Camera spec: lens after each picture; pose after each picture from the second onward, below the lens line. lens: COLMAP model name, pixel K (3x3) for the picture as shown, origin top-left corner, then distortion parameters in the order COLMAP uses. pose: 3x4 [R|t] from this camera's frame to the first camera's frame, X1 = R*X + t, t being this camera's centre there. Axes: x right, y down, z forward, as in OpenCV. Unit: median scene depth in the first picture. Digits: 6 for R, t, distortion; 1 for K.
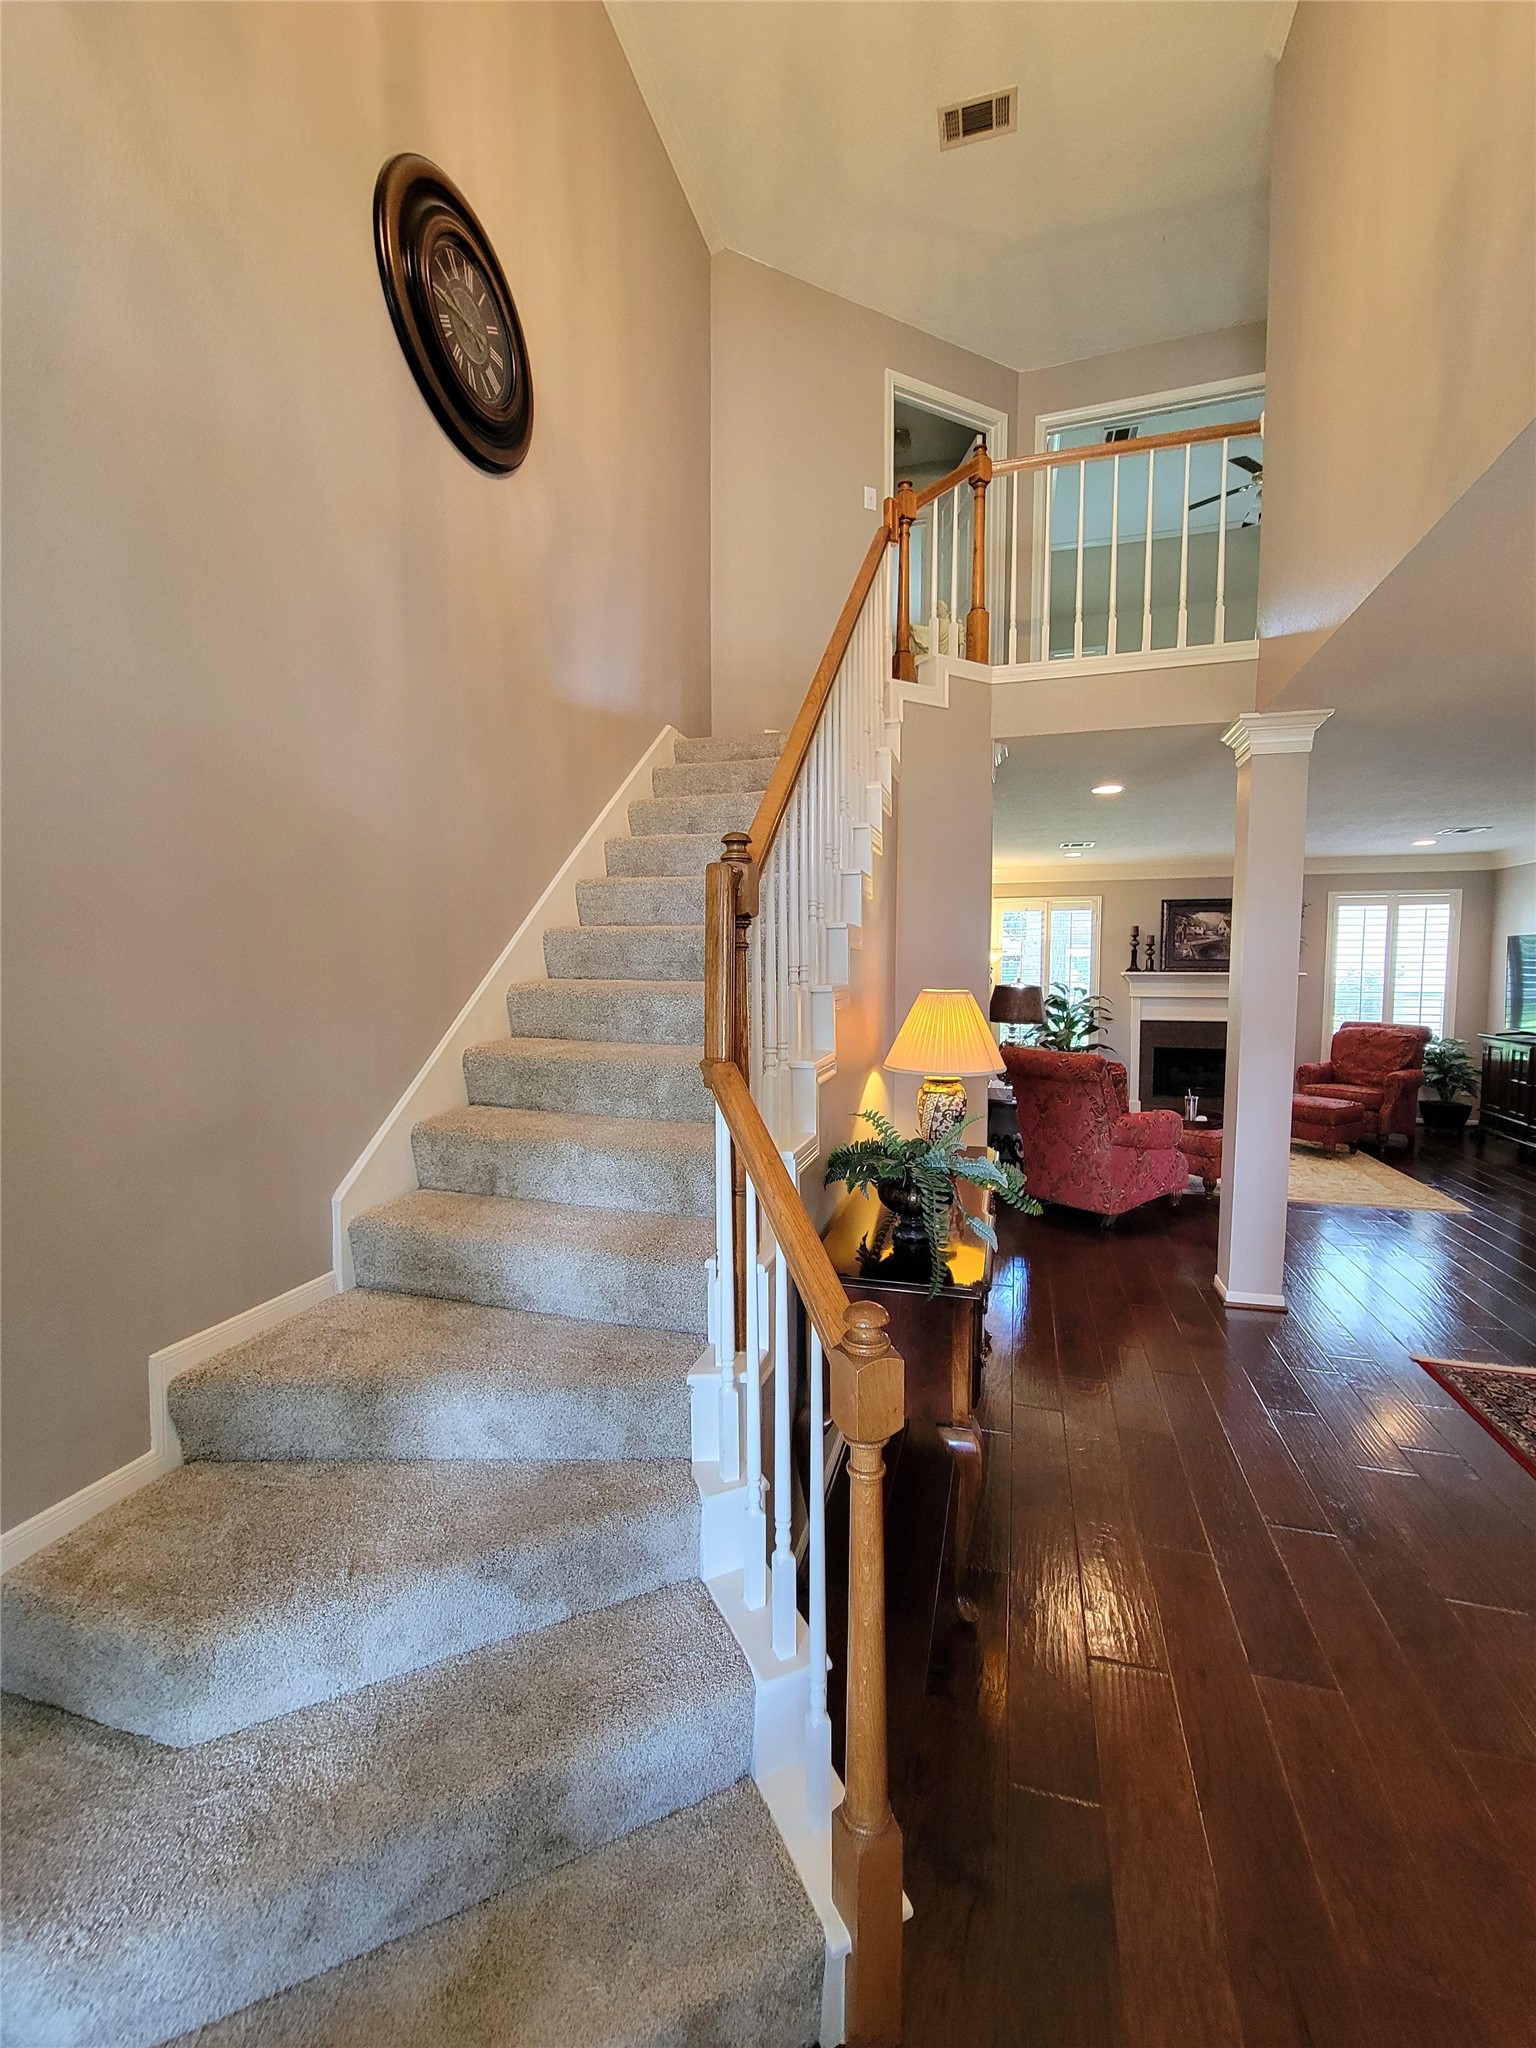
lens RADIAL K [[844.7, 0, 770.7], [0, 844.7, 1023.5], [0, 0, 1]] dist [-0.004857, -0.000516]
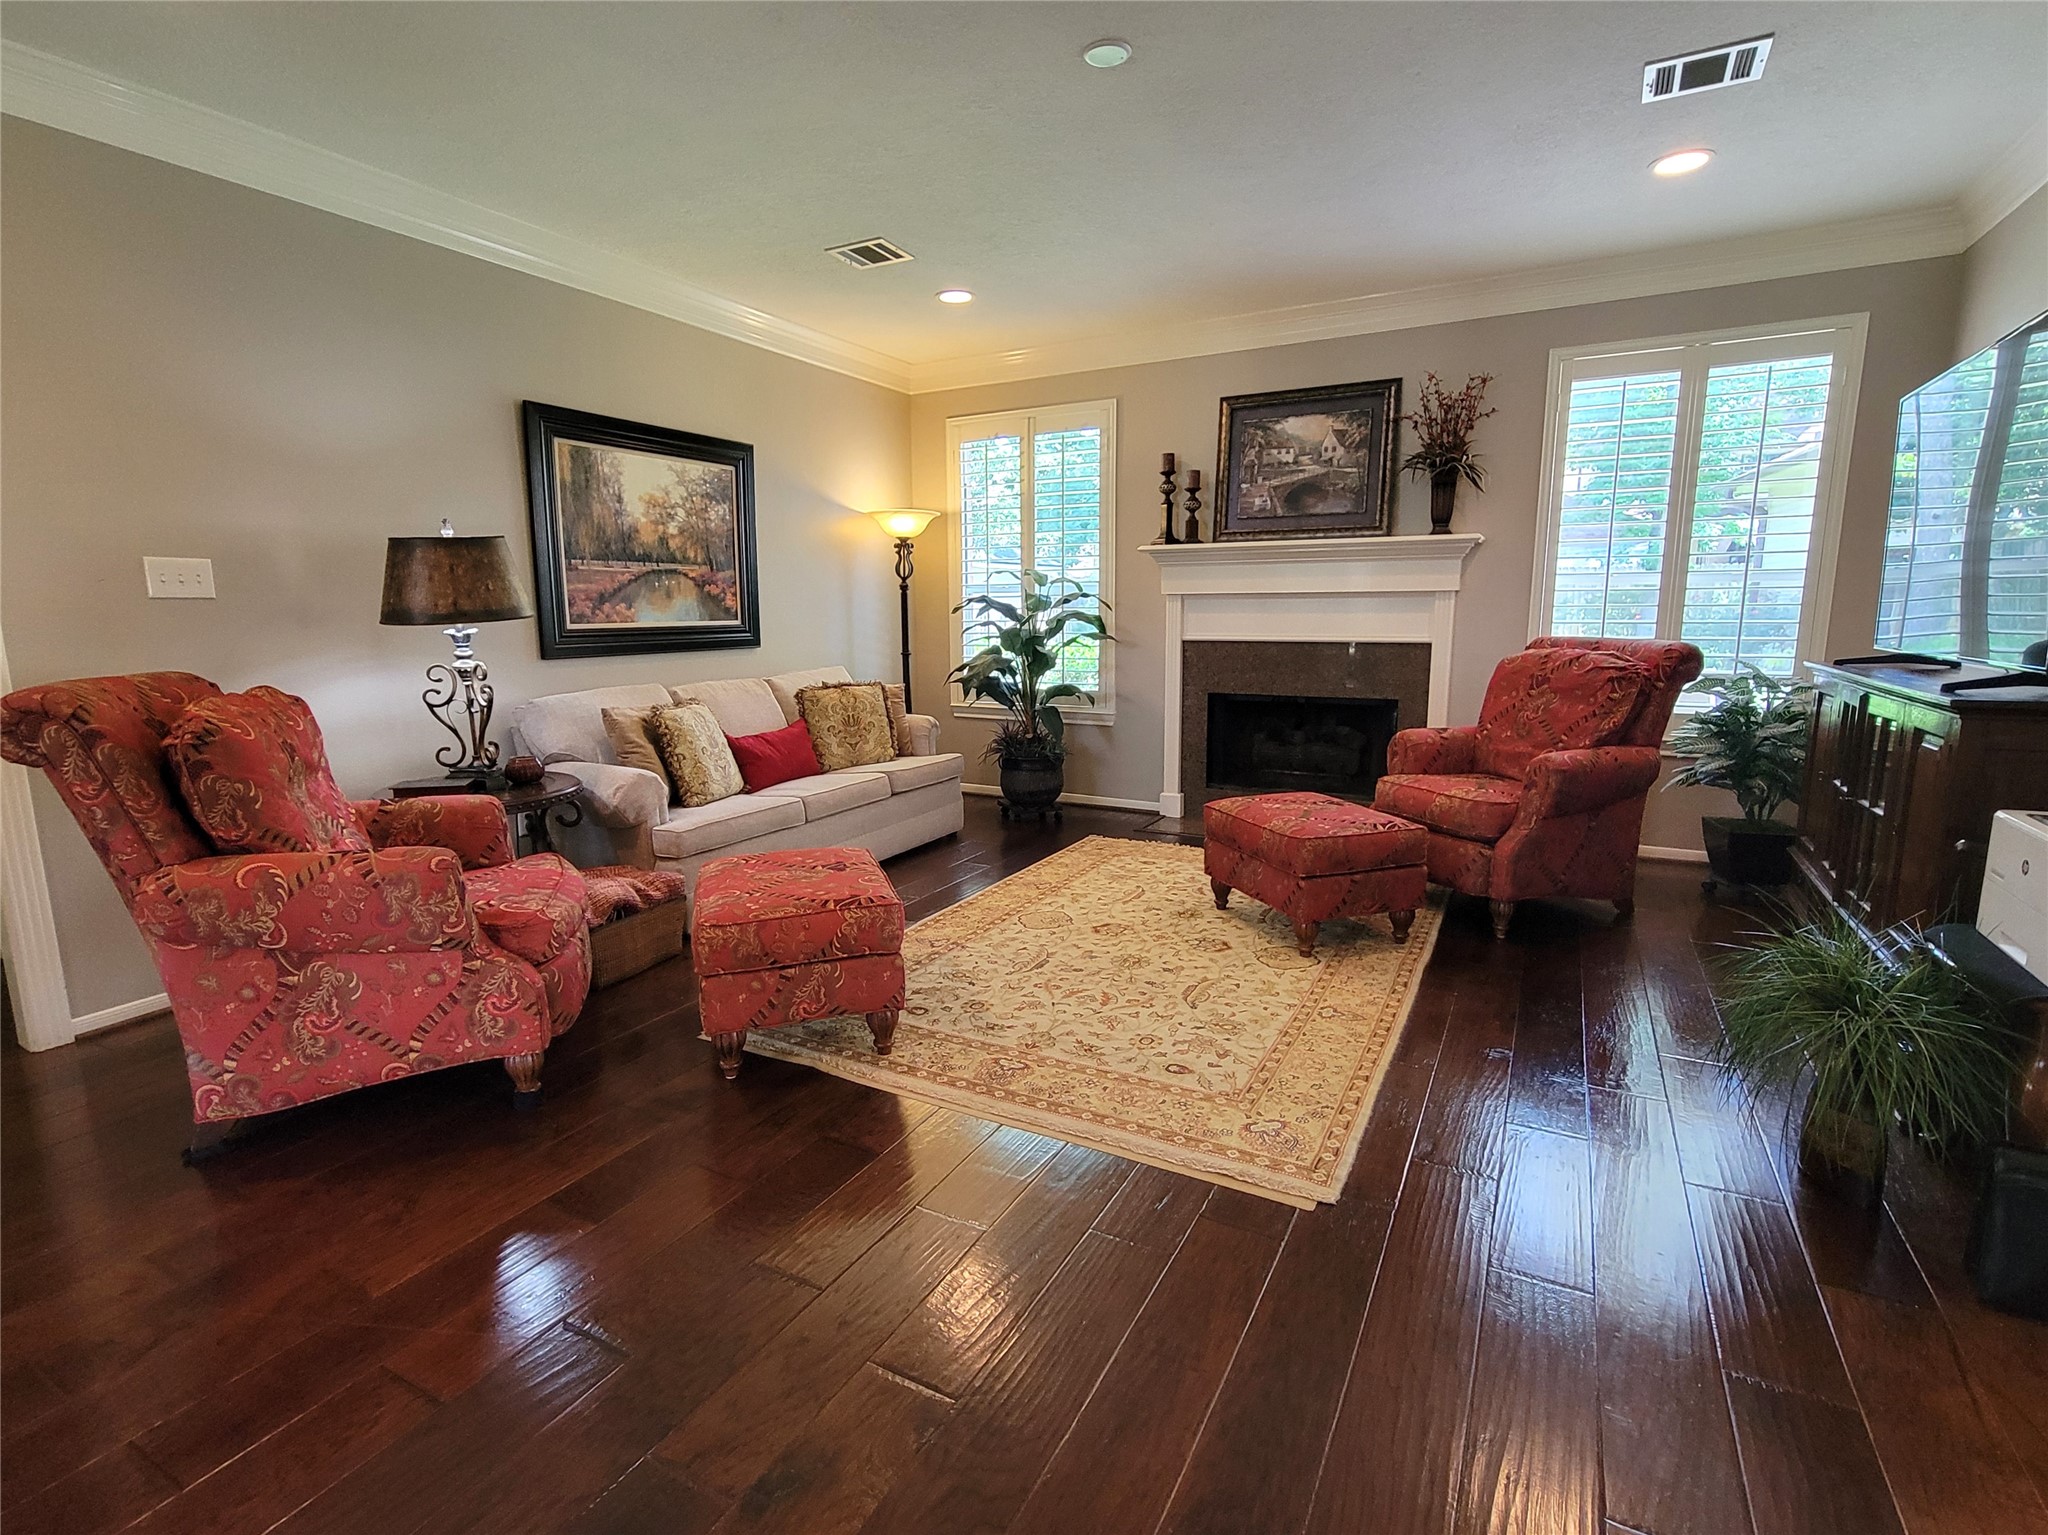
lens RADIAL K [[971.5, 0, 1023.6], [0, 971.5, 772.6], [0, 0, 1]] dist [-0.001343, -0.003086]
pose [[0.977333, 0.030674, -0.209474, 0.482516], [-0.009547, 0.994827, 0.101133, 0.018358], [0.211493, -0.096841, 0.972570, 0.396140]]
